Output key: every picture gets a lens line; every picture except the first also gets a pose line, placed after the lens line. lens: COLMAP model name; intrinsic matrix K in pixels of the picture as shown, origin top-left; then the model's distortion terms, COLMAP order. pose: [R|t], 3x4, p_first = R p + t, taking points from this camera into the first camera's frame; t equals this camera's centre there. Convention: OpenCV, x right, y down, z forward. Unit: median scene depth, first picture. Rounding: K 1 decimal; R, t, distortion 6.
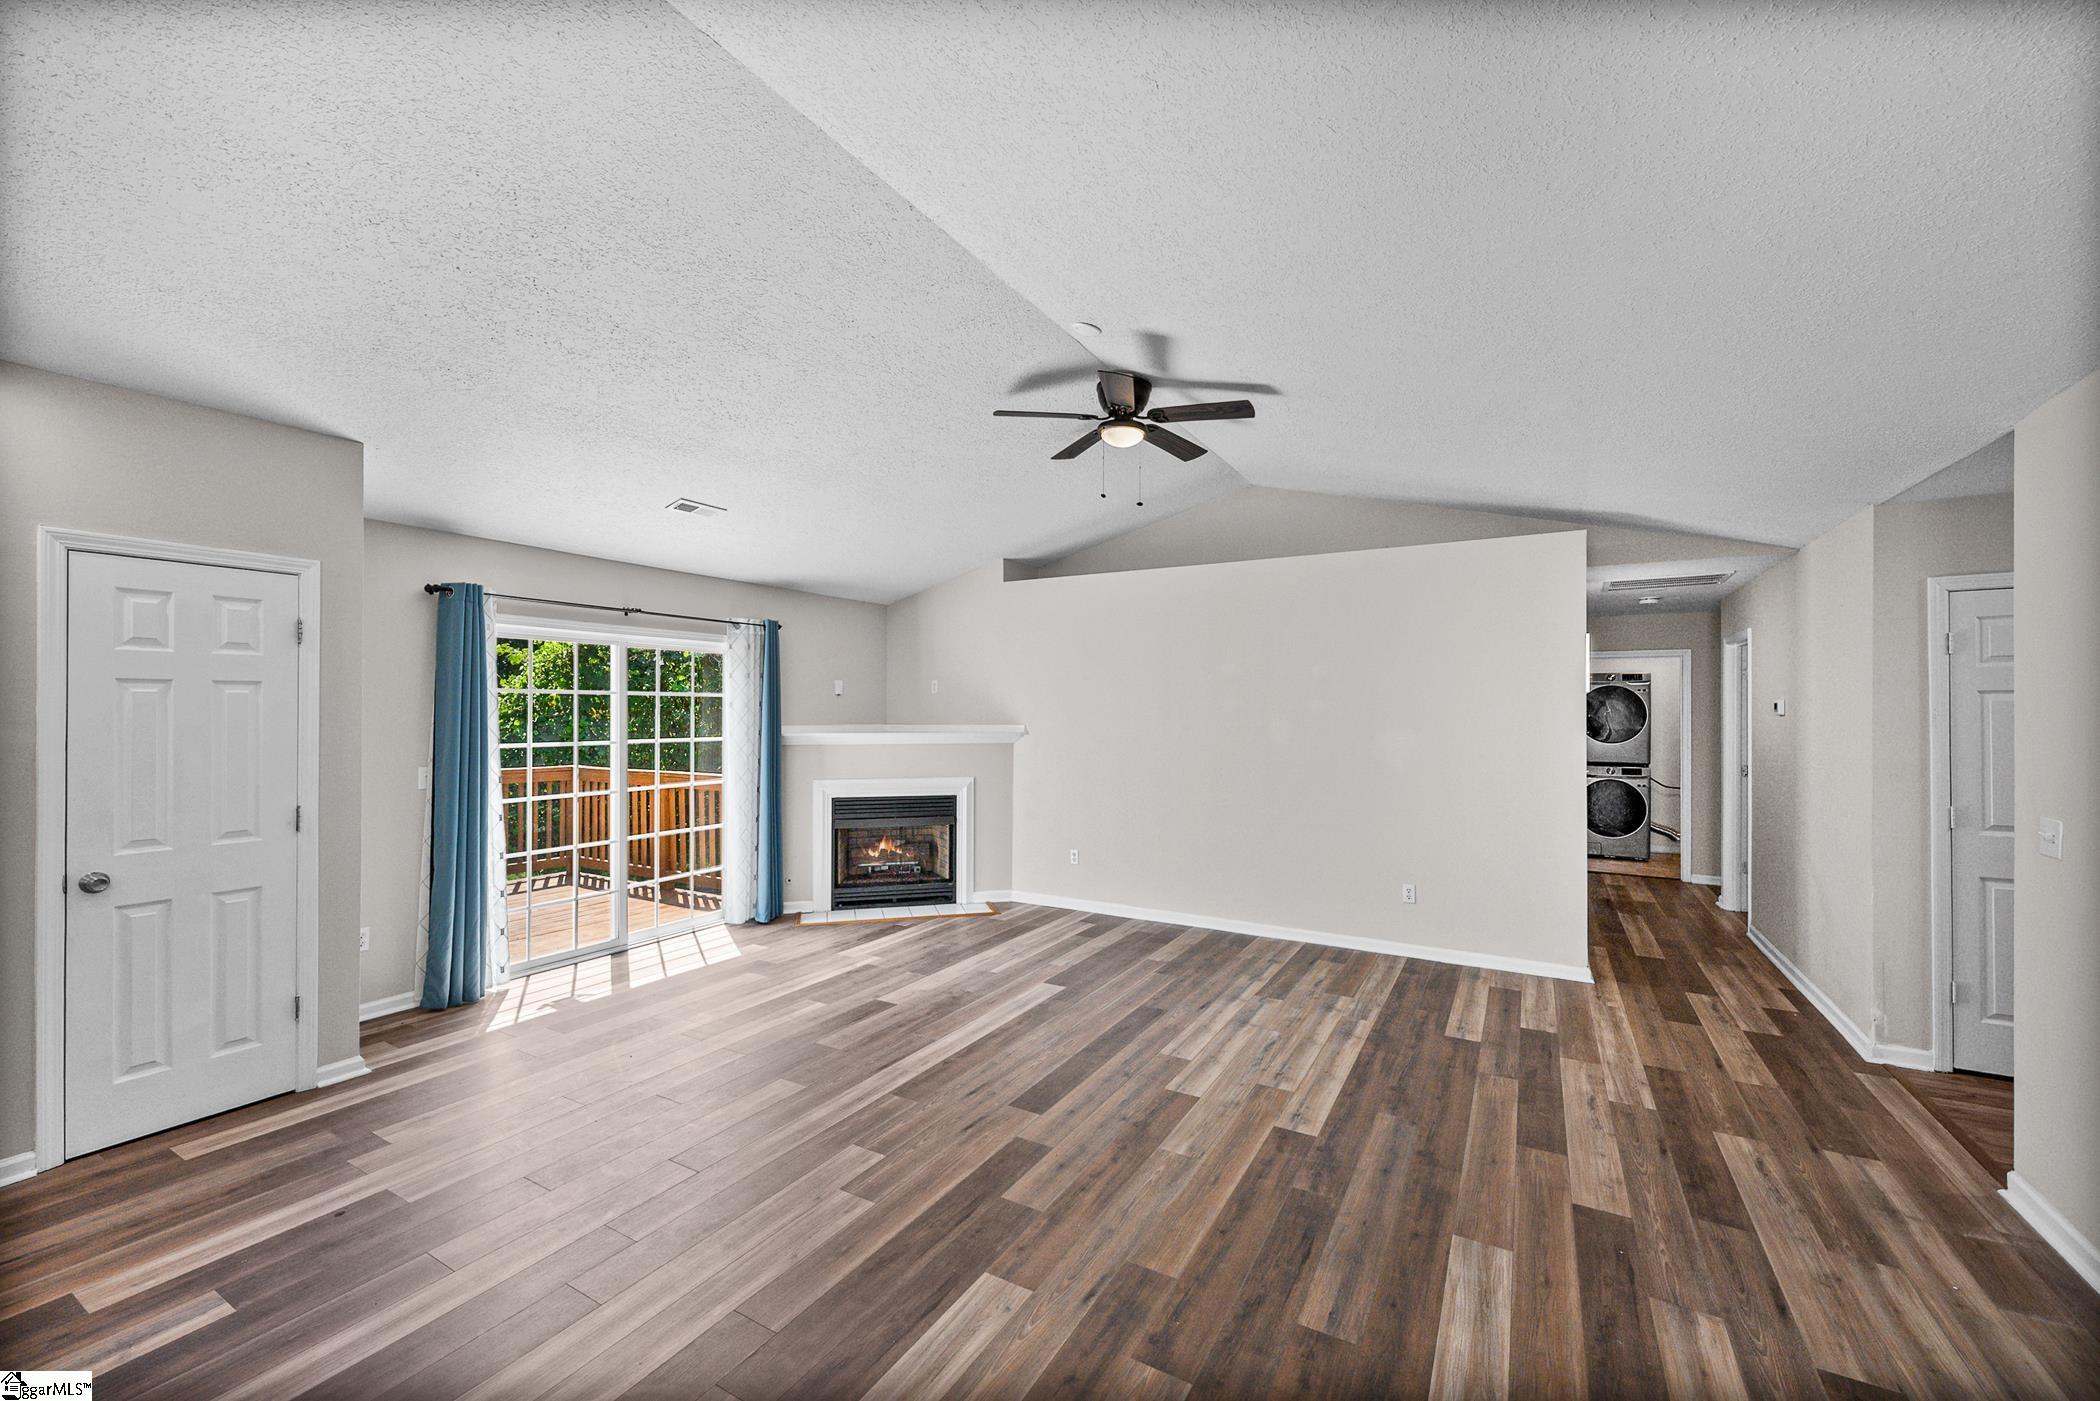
lens RADIAL K [[836.5, 0, 1038.1], [0, 836.5, 714.2], [0, 0, 1]] dist [-0.000670, 0.000128]
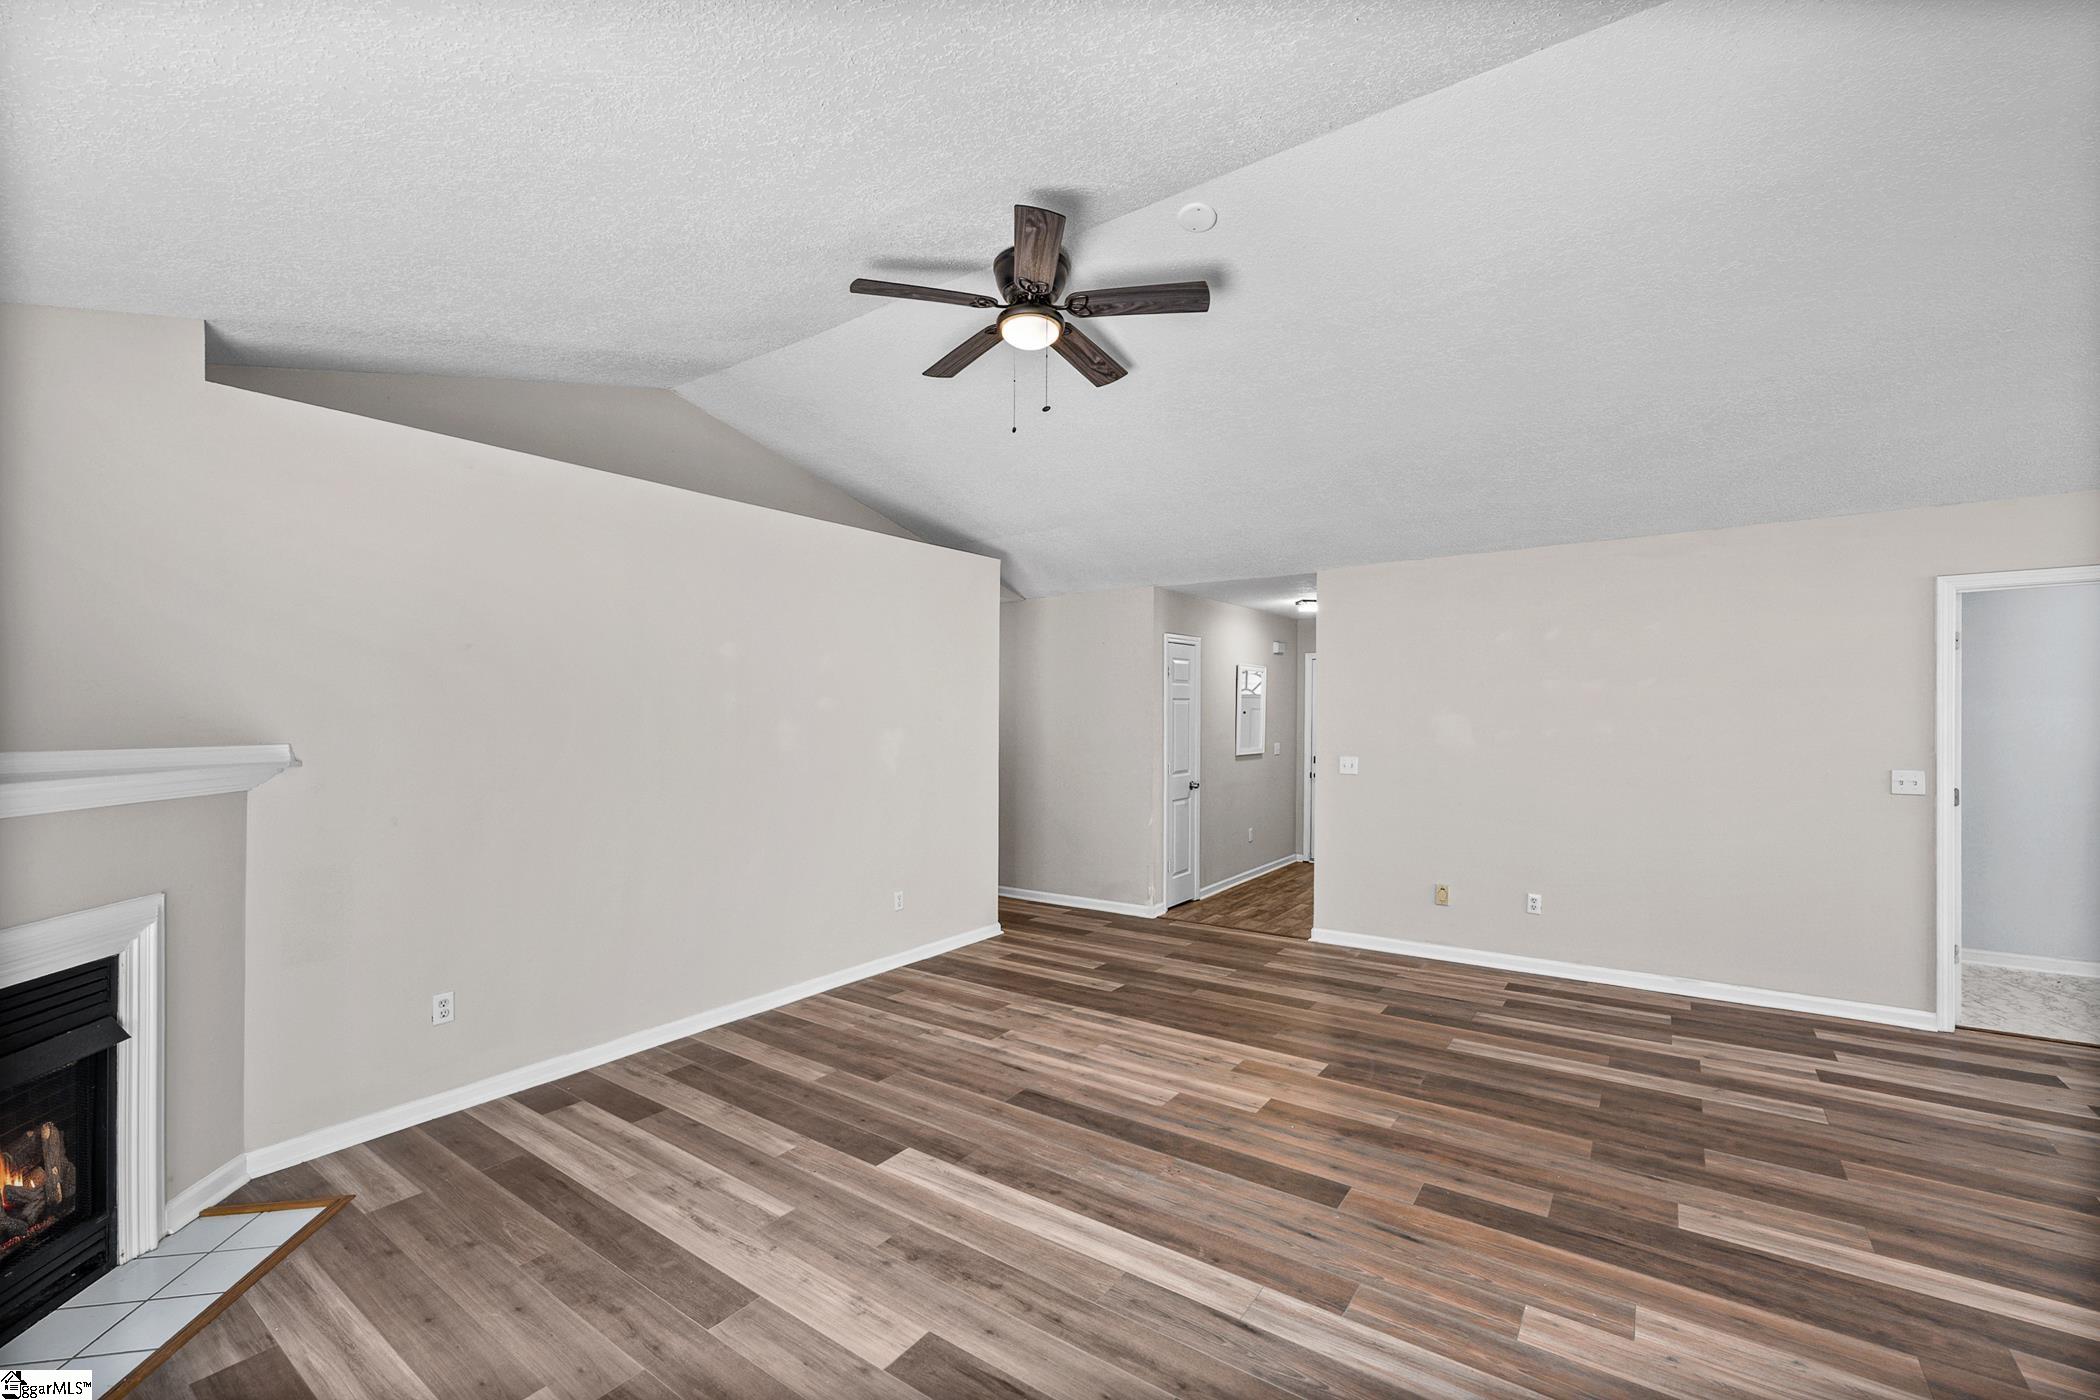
lens RADIAL K [[877.4, 0, 1054.5], [0, 877.4, 716.5], [0, 0, 1]] dist [0.001129, 0.000052]
pose [[0.081707, -0.005536, 0.996641, -0.652927], [0.008888, 0.999949, 0.004826, 0.001808], [-0.996617, 0.008464, 0.081752, 0.893454]]
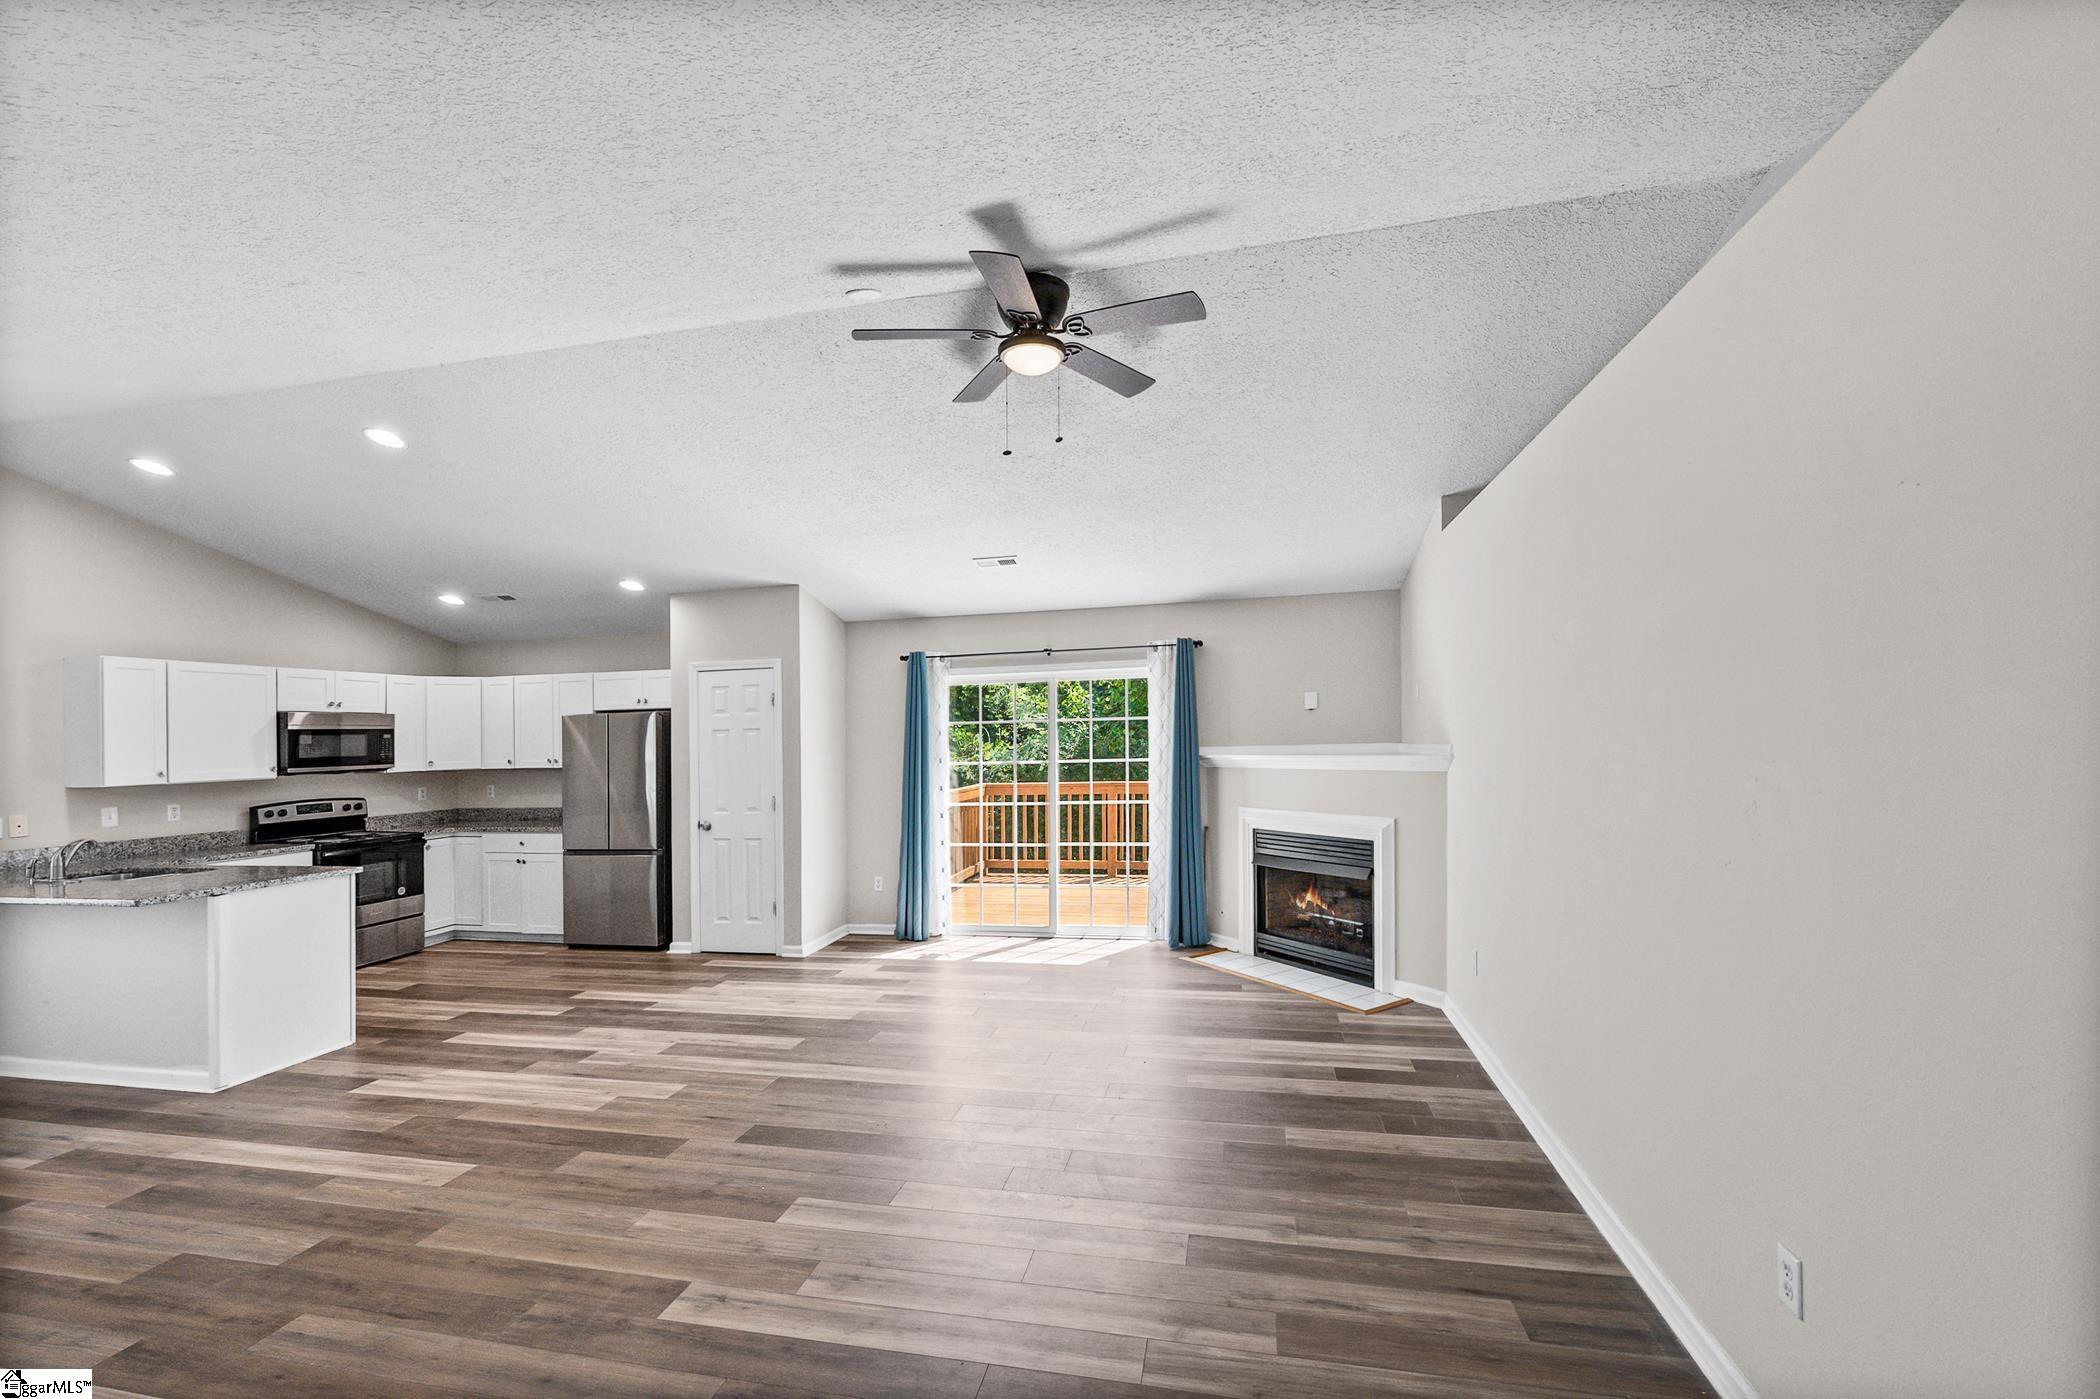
lens RADIAL K [[852.1, 0, 1049.6], [0, 852.1, 737.1], [0, 0, 1]] dist [-0.002115, -0.000218]
pose [[0.309757, -0.012147, -0.950738, 0.807014], [0.024676, 0.999684, -0.004733, 0.004198], [0.950495, -0.021994, 0.309959, 0.771991]]
